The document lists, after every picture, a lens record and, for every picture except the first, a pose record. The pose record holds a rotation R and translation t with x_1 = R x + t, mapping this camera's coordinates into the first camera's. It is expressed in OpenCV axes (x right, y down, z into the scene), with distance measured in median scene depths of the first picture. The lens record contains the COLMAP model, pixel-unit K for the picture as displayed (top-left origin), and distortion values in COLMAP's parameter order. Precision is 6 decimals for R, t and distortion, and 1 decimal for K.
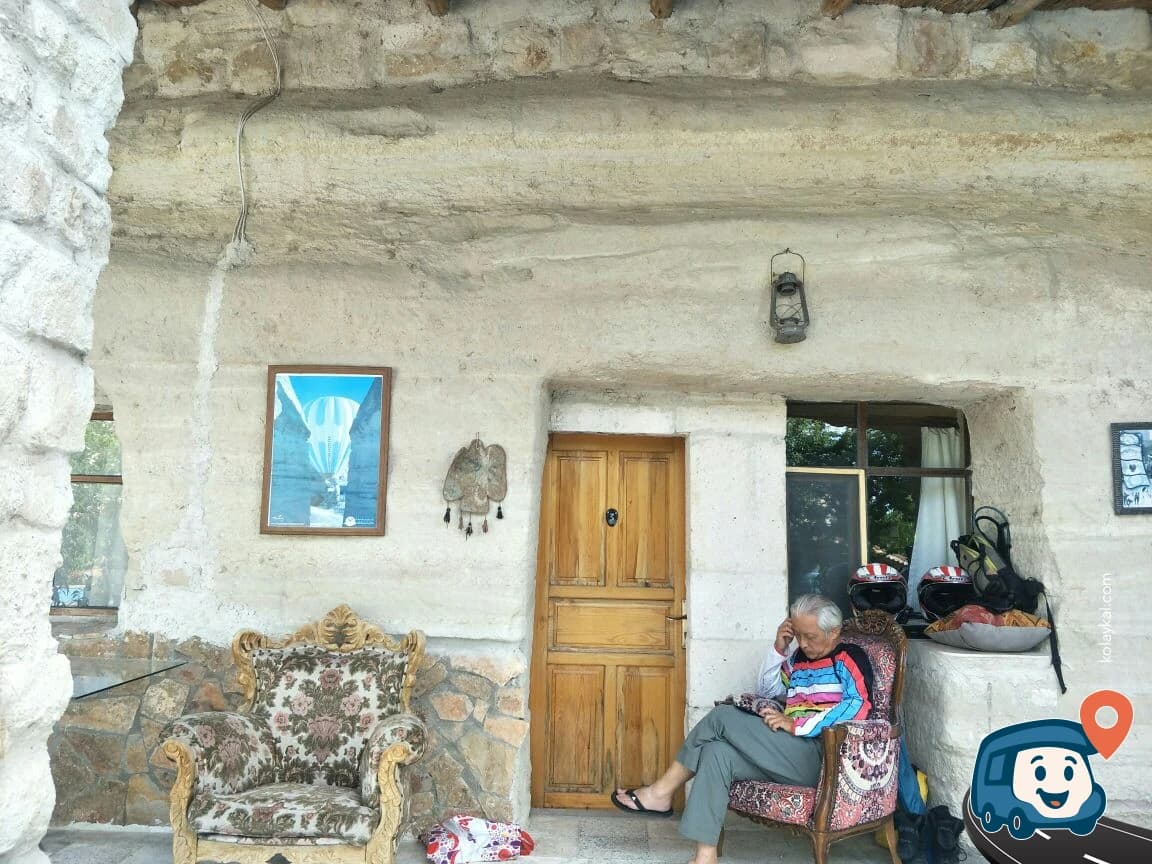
lens RADIAL K [[938.3, 0, 576.0], [0, 938.3, 432.0], [0, 0, 1]] dist [0.050046, -0.084077]
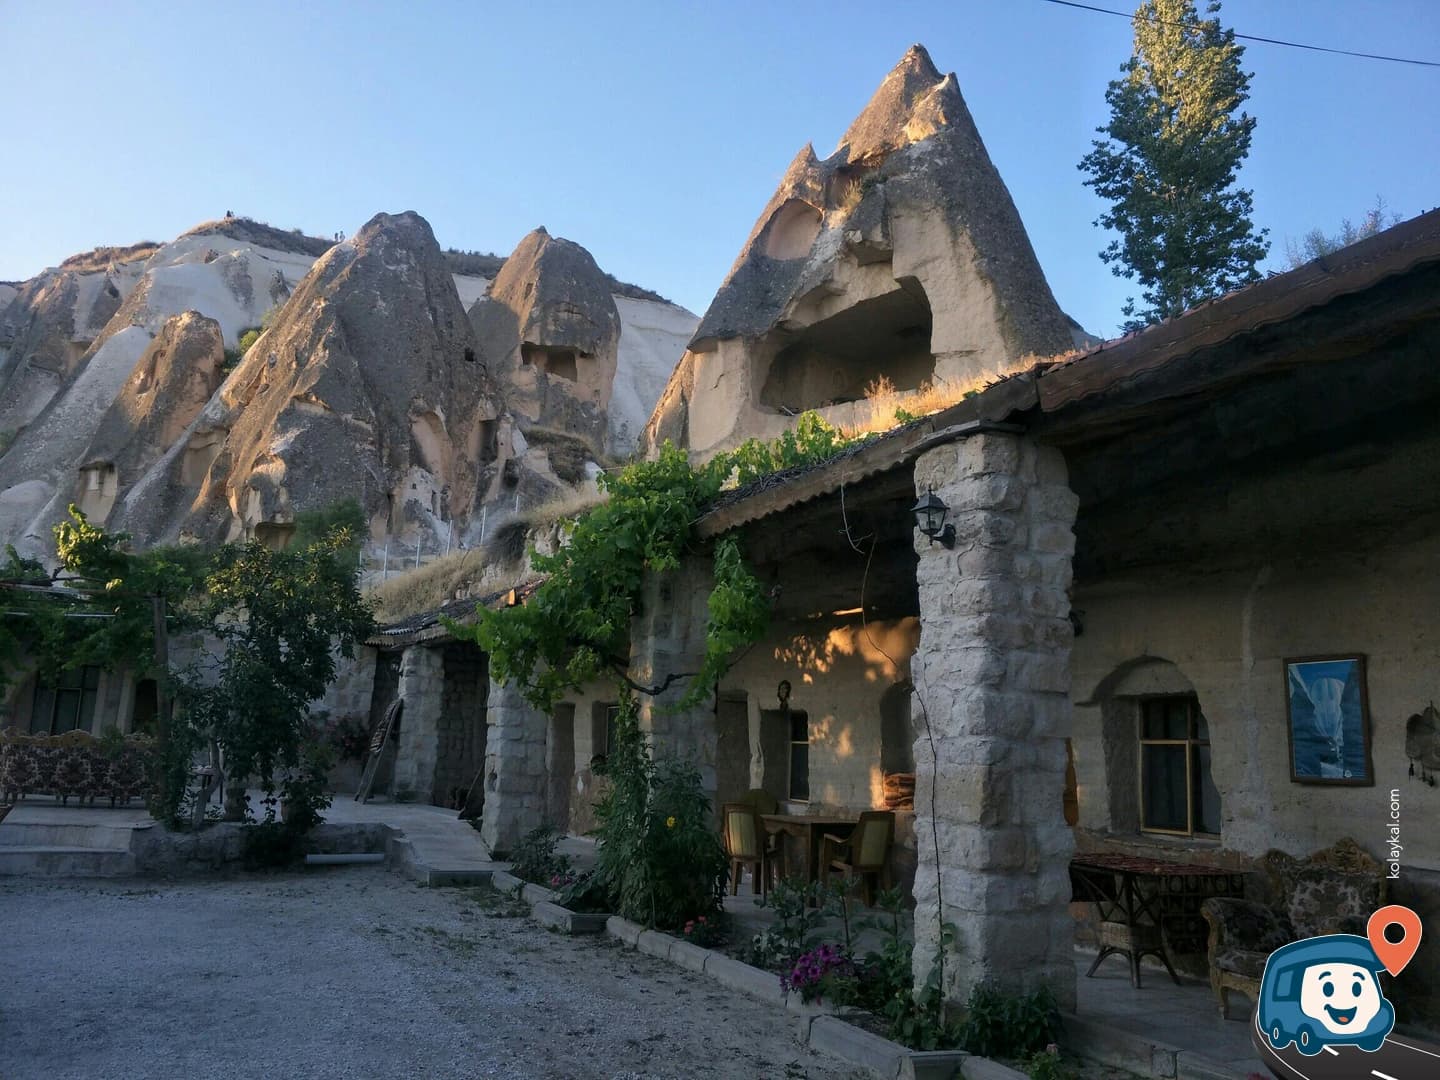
lens RADIAL K [[1172.8, 0, 720.0], [0, 1172.8, 540.0], [0, 0, 1]] dist [0.050046, -0.084077]
pose [[0.454152, -0.163866, -0.875725, 0.882312], [0.072017, 0.986475, -0.147241, -0.048677], [0.888009, 0.003802, 0.459811, -0.554101]]
